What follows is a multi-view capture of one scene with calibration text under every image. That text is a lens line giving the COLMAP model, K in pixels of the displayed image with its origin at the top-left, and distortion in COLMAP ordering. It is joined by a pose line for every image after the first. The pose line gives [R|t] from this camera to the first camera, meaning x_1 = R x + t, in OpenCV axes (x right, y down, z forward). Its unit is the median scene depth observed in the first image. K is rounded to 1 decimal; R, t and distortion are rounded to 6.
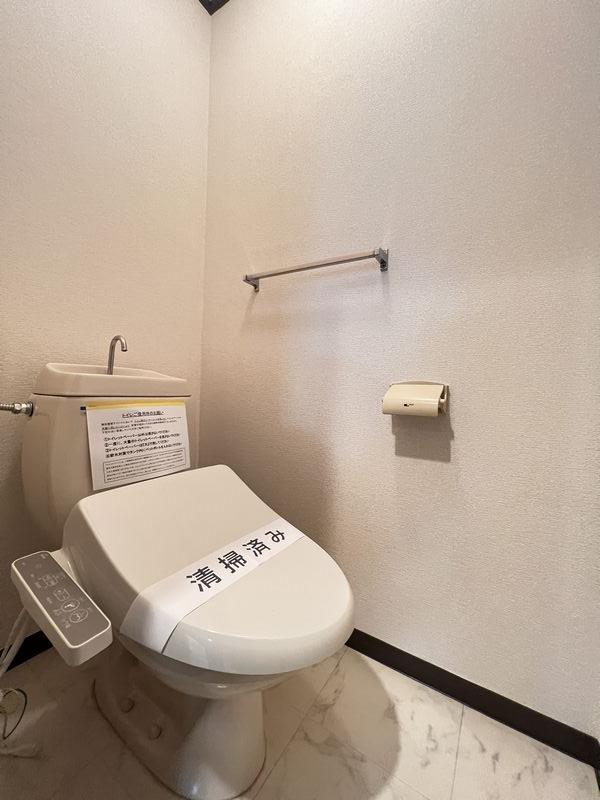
lens RADIAL K [[318.3, 0, 295.9], [0, 318.3, 399.1], [0, 0, 1]] dist [-0.003766, -0.000488]
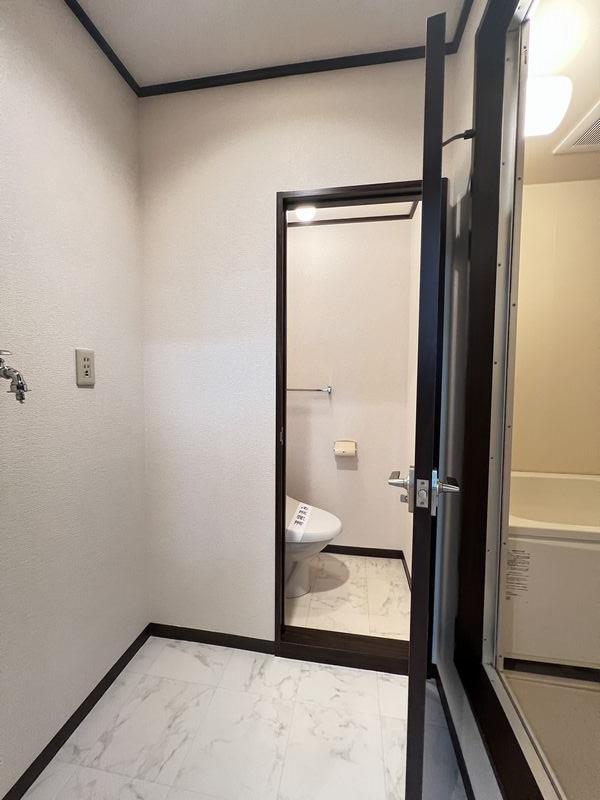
lens RADIAL K [[318.3, 0, 302.8], [0, 318.3, 401.3], [0, 0, 1]] dist [-0.003766, -0.000488]
pose [[0.909557, -0.048707, 0.412716, -1.033733], [0.035356, 0.998577, 0.039929, -0.515577], [-0.414073, -0.021726, 0.909984, -1.263018]]
